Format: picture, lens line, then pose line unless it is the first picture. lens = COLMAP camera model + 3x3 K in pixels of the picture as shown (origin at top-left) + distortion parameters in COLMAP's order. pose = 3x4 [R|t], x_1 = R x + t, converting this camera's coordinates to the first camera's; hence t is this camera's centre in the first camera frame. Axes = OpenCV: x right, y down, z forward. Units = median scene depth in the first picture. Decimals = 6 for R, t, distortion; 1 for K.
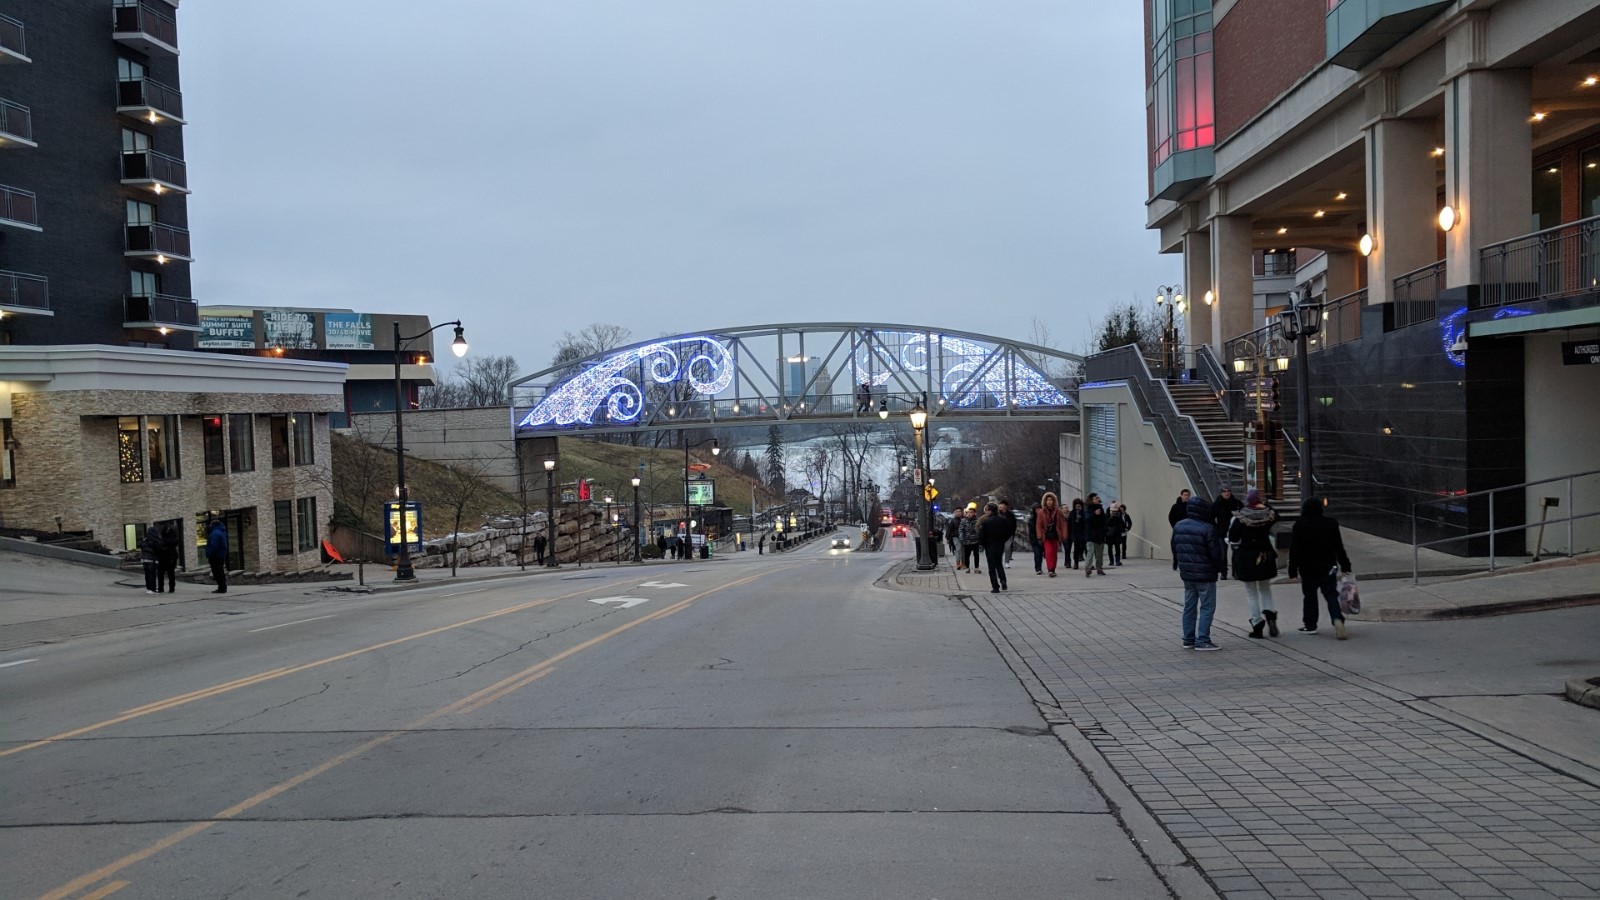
lens RADIAL K [[1175.1, 0, 805.5], [0, 1175.1, 445.3], [0, 0, 1]] dist [-0.003129, -0.002337]
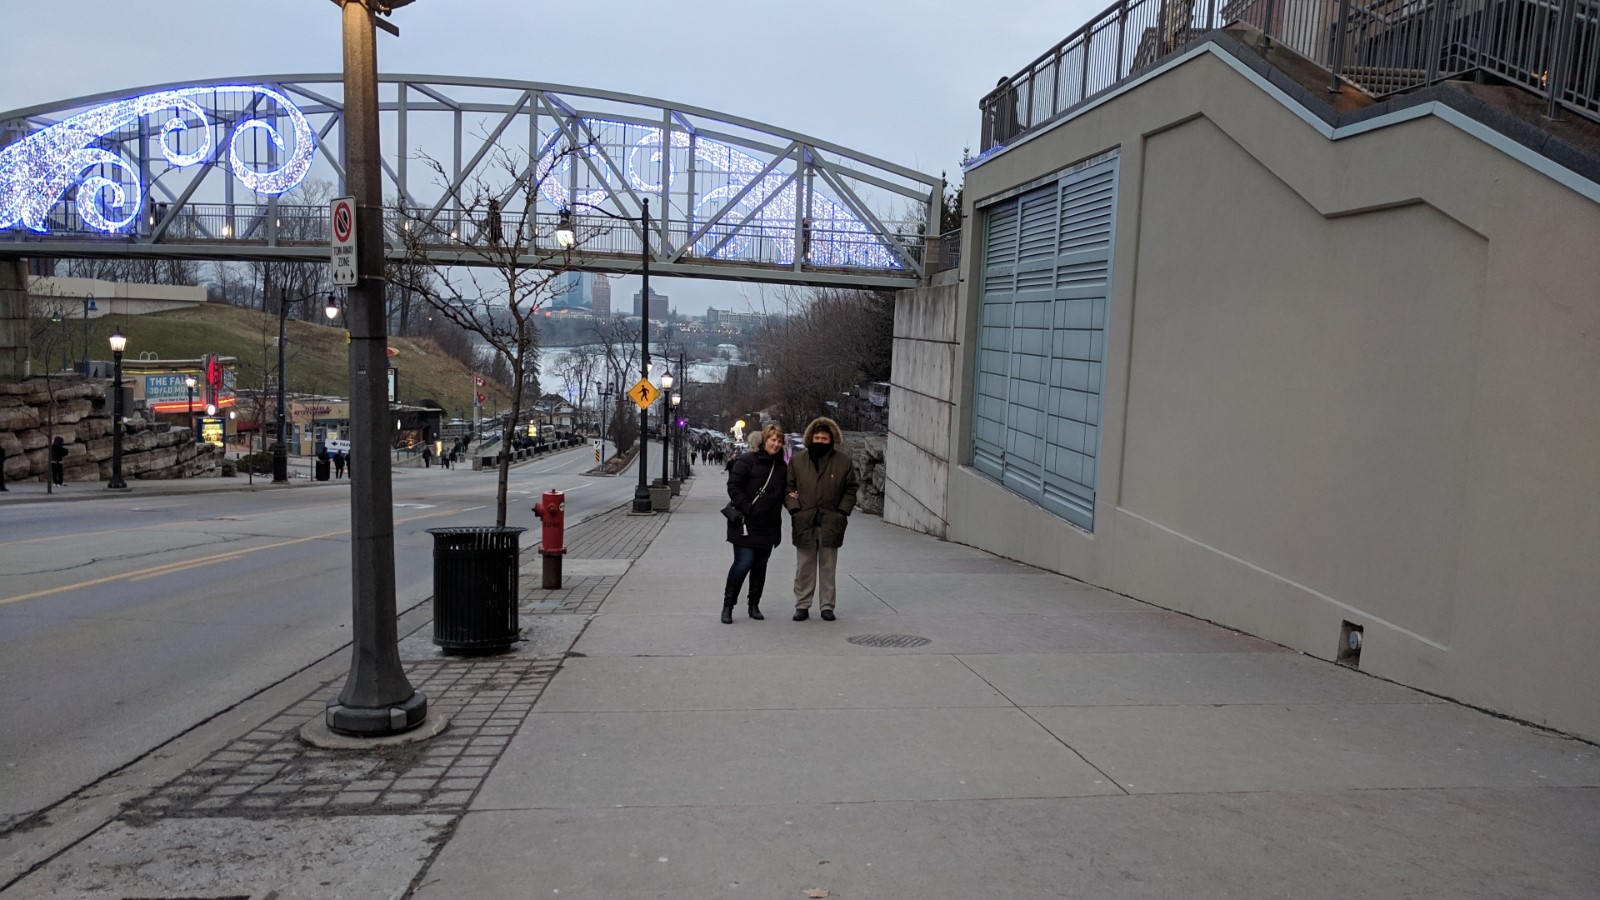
lens RADIAL K [[1175.1, 0, 805.5], [0, 1175.1, 445.3], [0, 0, 1]] dist [-0.003129, -0.002337]
pose [[0.980203, 0.054783, 0.190263, 0.097015], [-0.068214, 0.995566, 0.064773, 0.030994], [-0.185871, -0.076469, 0.979594, 0.580922]]
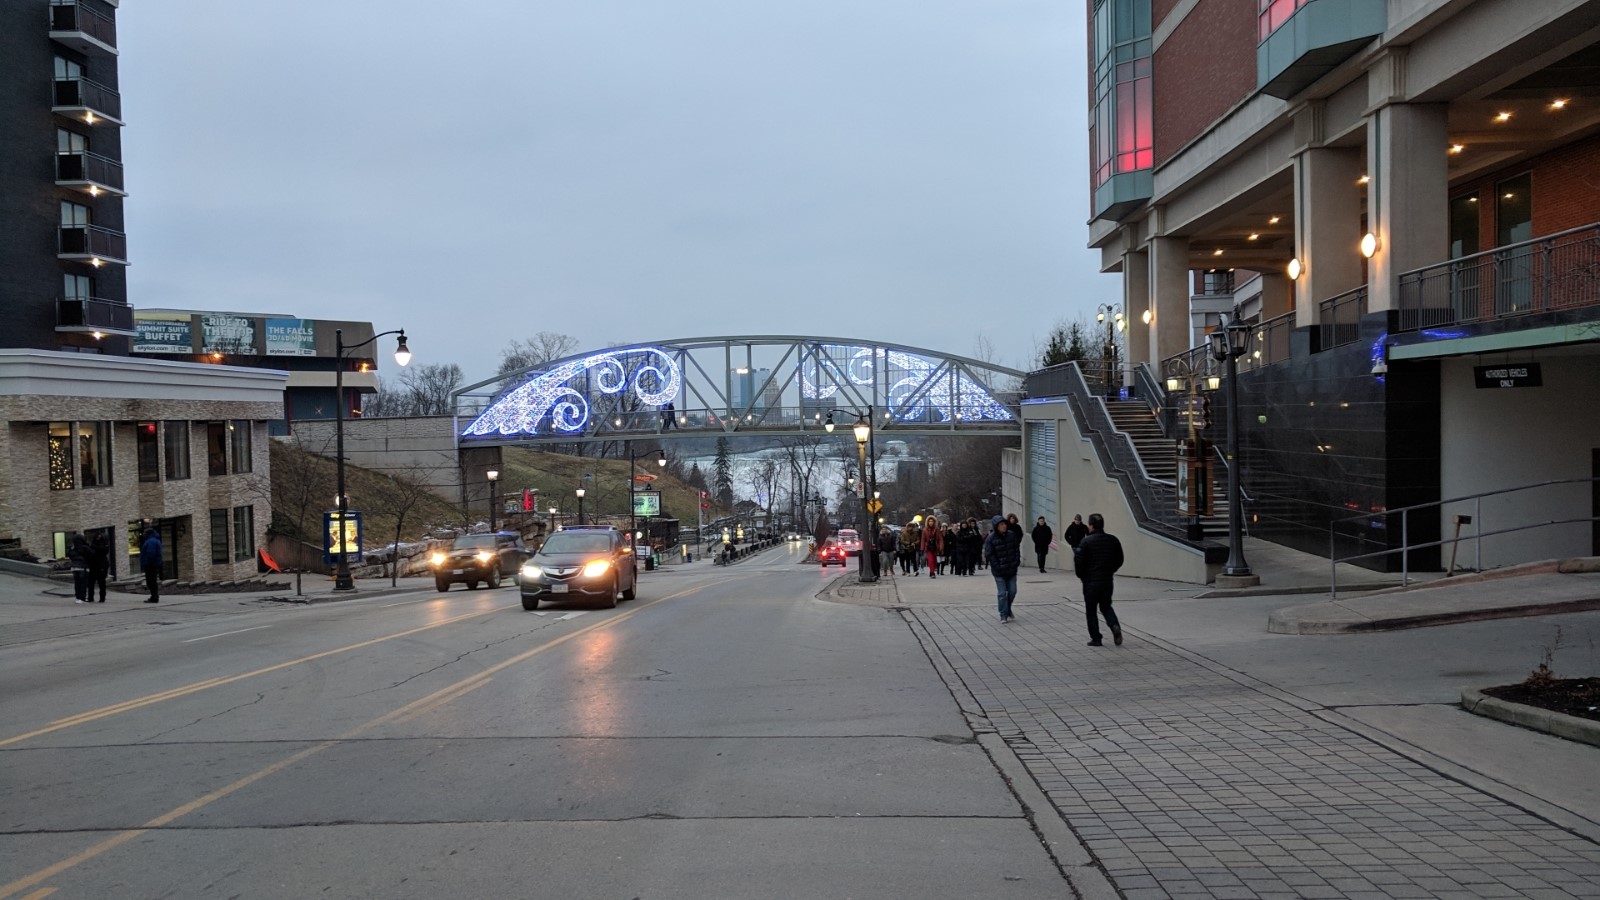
lens RADIAL K [[1175.1, 0, 805.5], [0, 1175.1, 445.3], [0, 0, 1]] dist [-0.003129, -0.002337]
pose [[0.998997, 0.009437, 0.043775, 0.002737], [-0.008998, 0.999907, -0.010207, -0.000734], [-0.043868, 0.009803, 0.998989, -0.005832]]
